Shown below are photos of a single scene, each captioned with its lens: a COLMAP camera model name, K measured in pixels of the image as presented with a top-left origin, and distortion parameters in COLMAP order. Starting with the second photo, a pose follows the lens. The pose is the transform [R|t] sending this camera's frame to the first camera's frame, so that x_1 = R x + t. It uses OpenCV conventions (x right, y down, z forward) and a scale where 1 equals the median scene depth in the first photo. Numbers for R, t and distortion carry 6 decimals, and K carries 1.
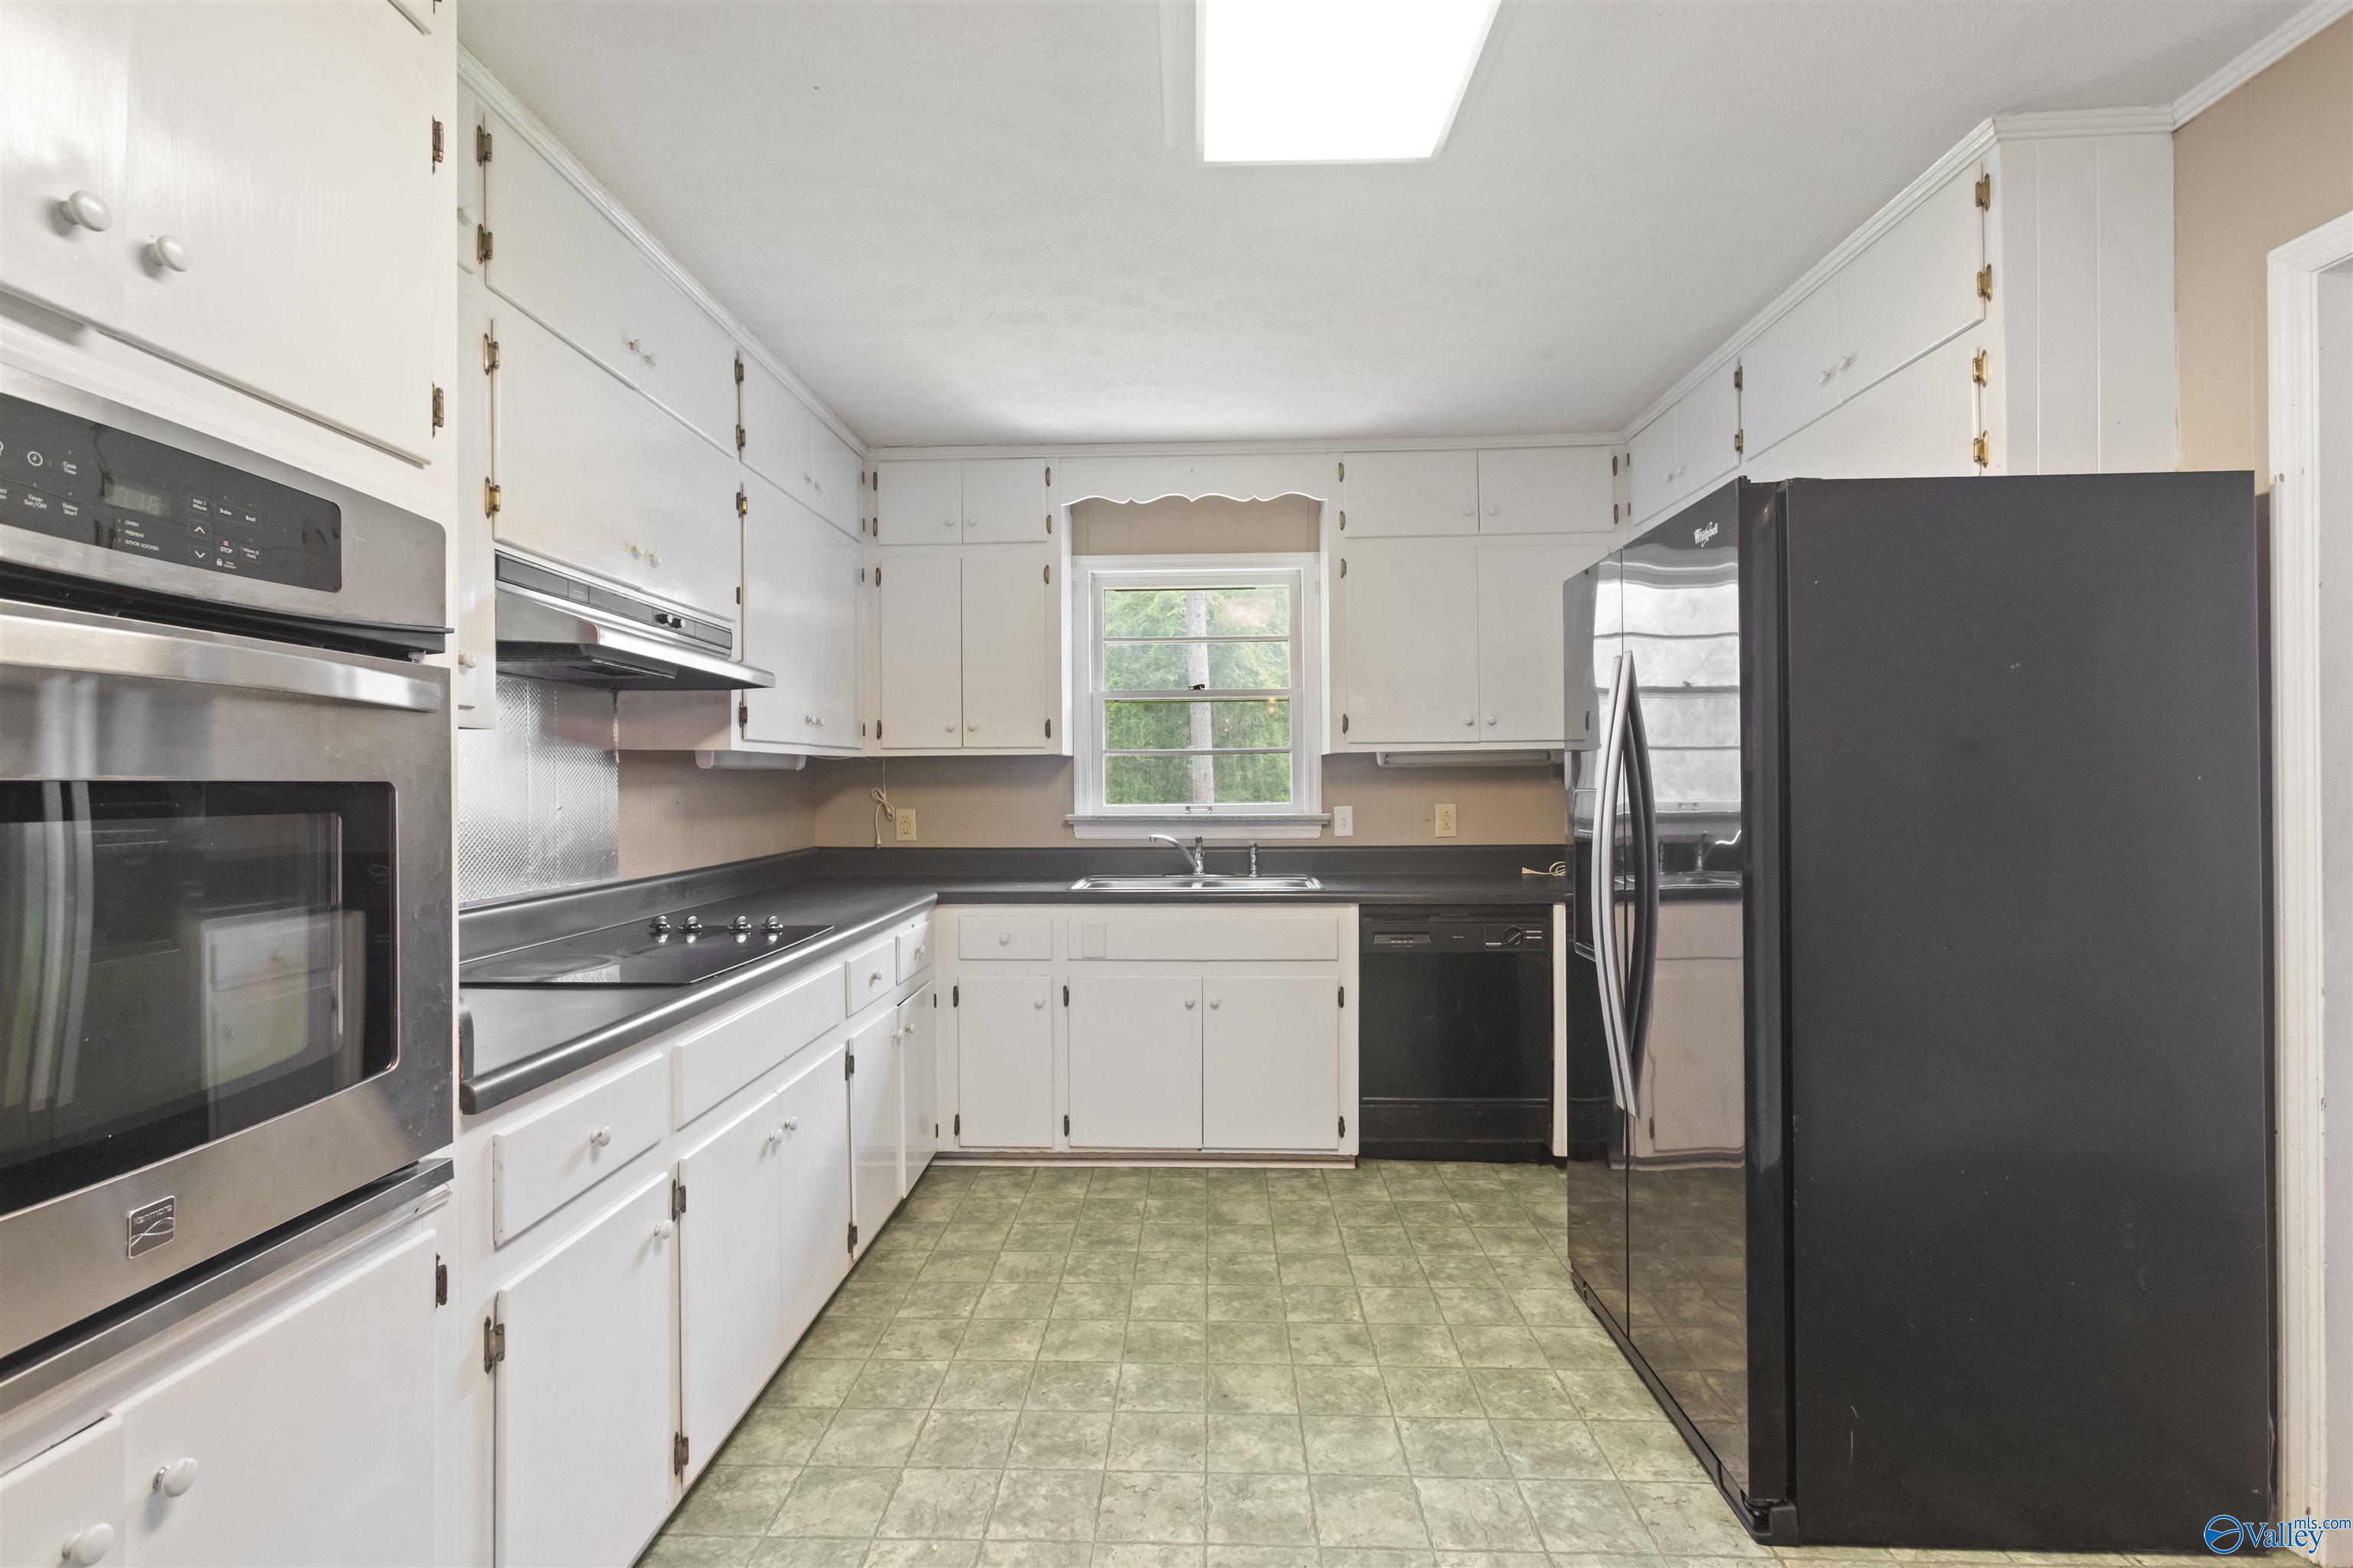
lens RADIAL K [[1075.9, 0, 1169.8], [0, 1075.9, 779.6], [0, 0, 1]] dist [-0.031260, 0.029950]
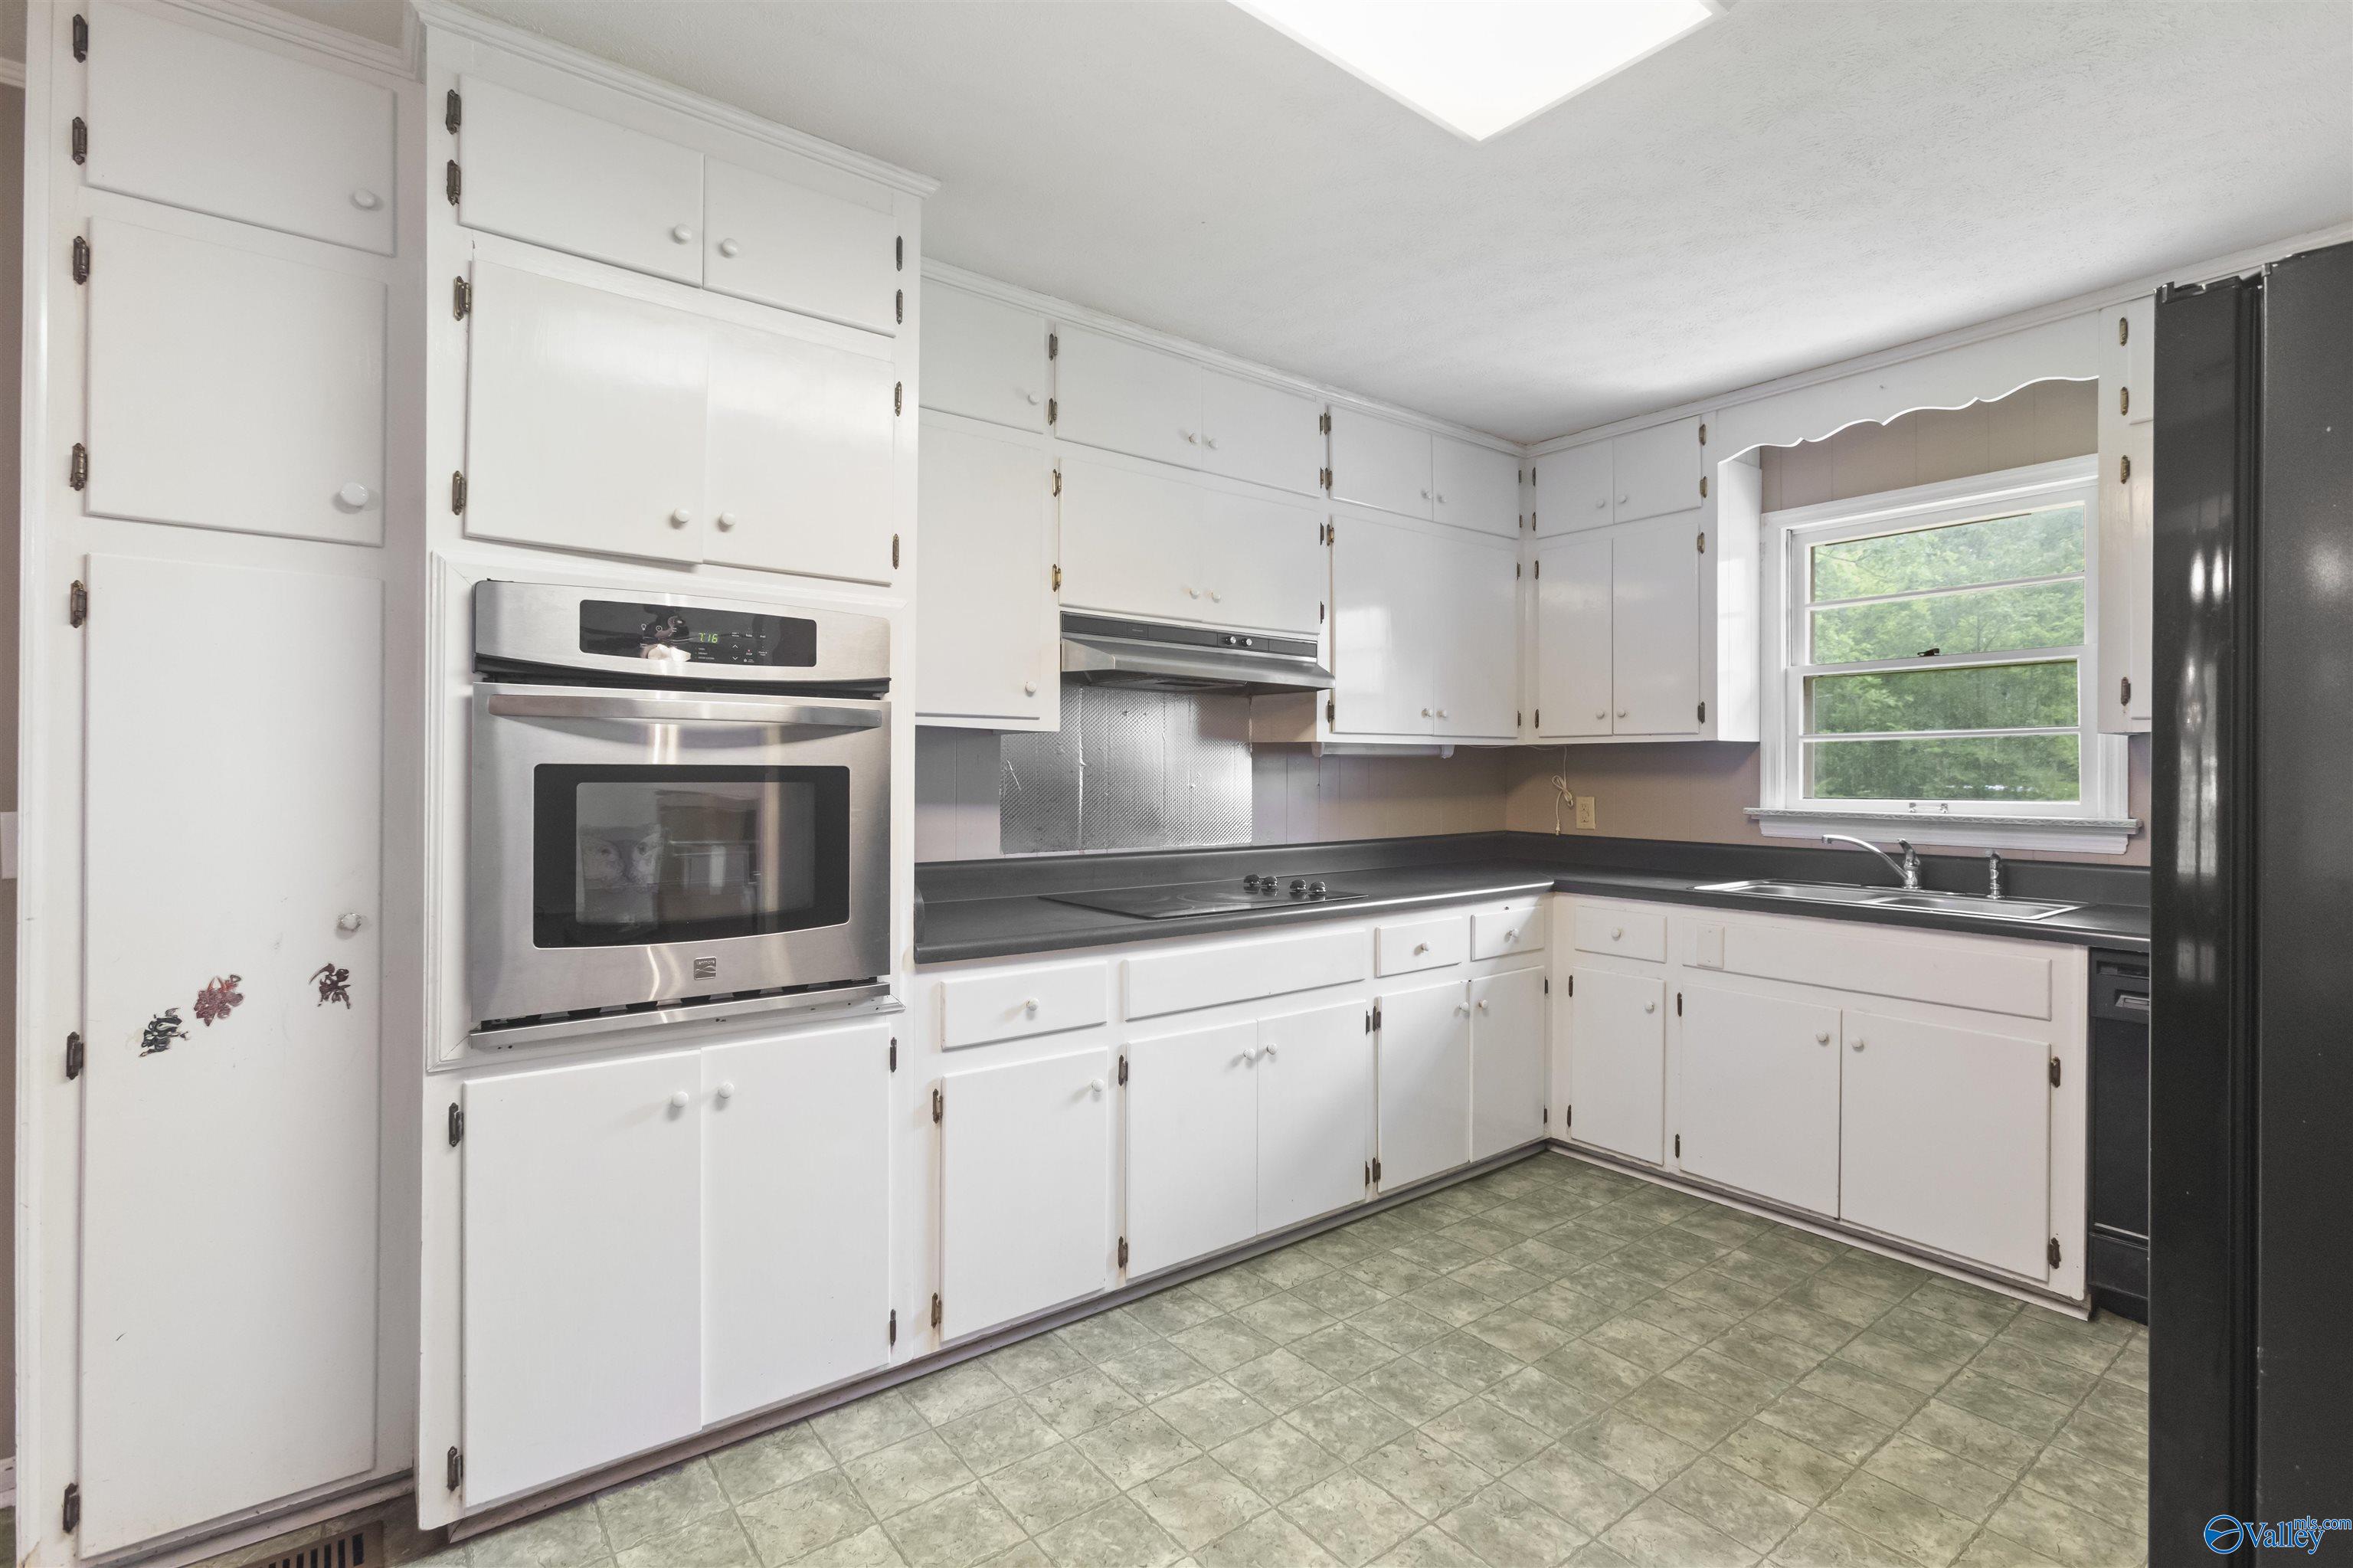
lens RADIAL K [[1082.9, 0, 1170.7], [0, 1082.9, 770.4], [0, 0, 1]] dist [-0.022124, 0.017135]
pose [[0.635287, 0.008727, -0.772227, 0.372999], [-0.005652, 0.999962, 0.006652, -0.002242], [0.772255, 0.000138, 0.635312, 0.090084]]
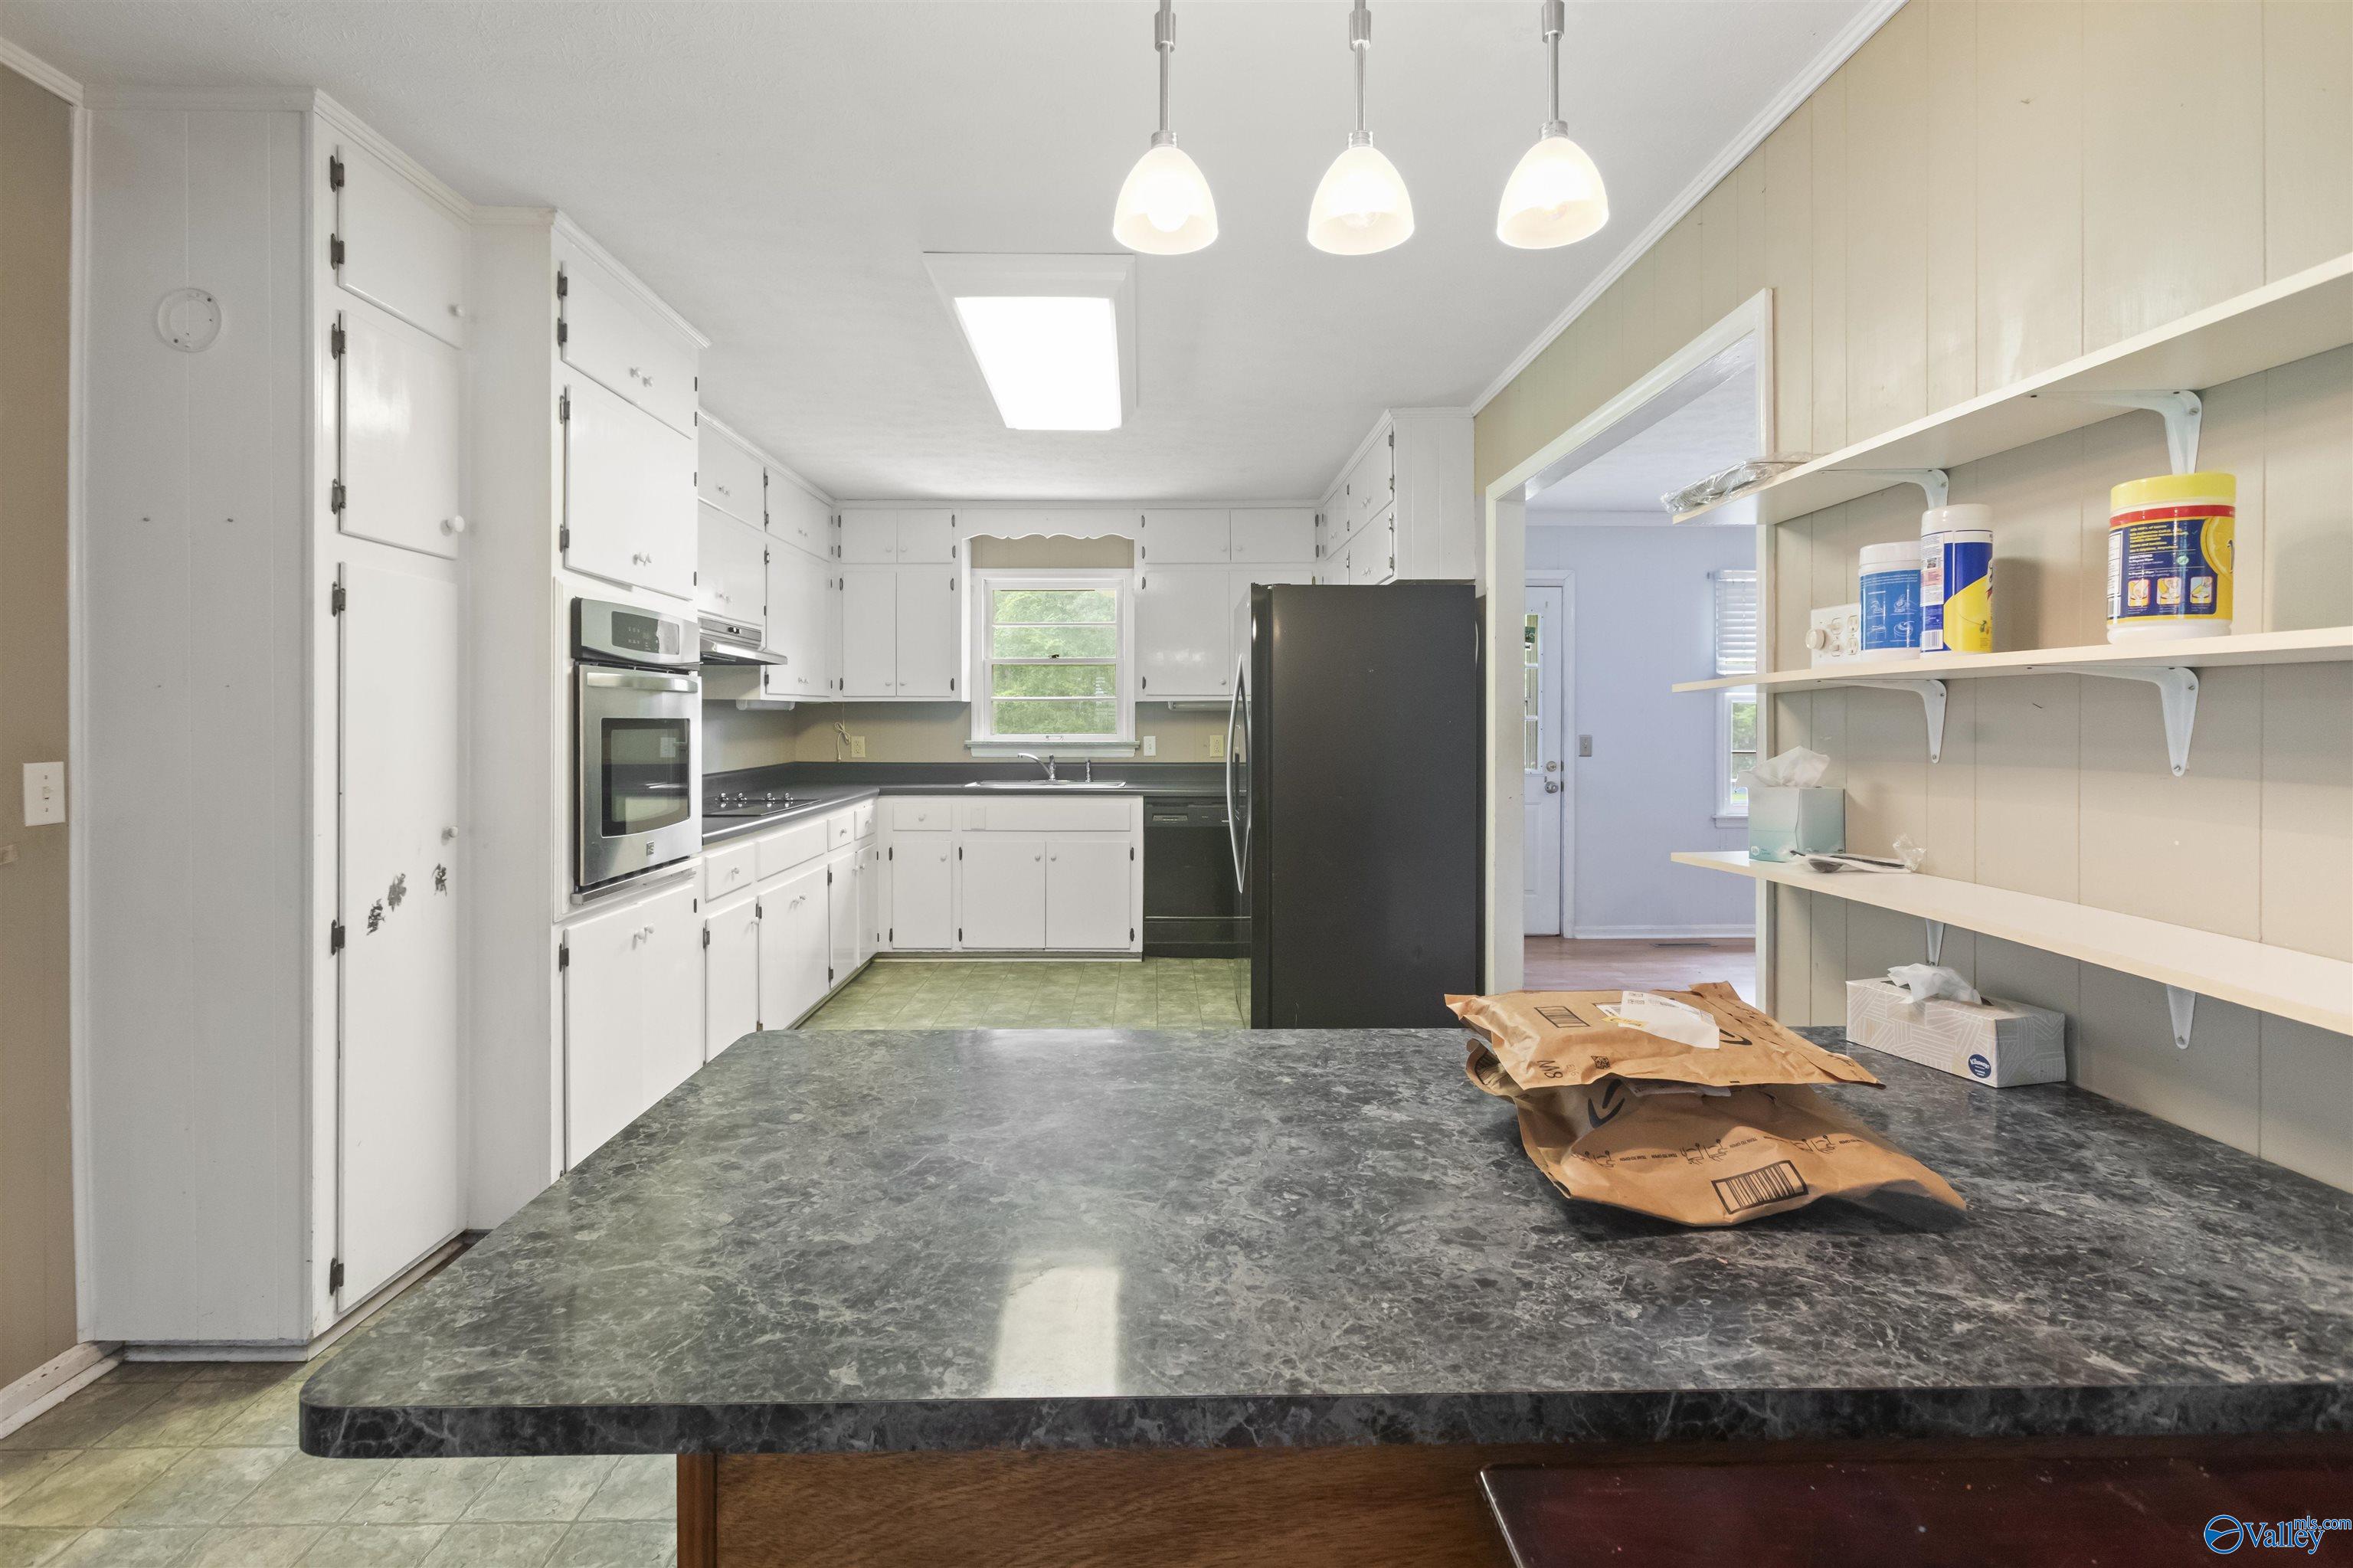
lens RADIAL K [[1084.5, 0, 1168.8], [0, 1084.5, 718.5], [0, 0, 1]] dist [-0.023264, 0.019799]
pose [[0.998635, 0.006900, 0.051774, 0.141815], [-0.006993, 0.999974, 0.001615, -0.003907], [-0.051762, -0.001975, 0.998658, -0.690975]]
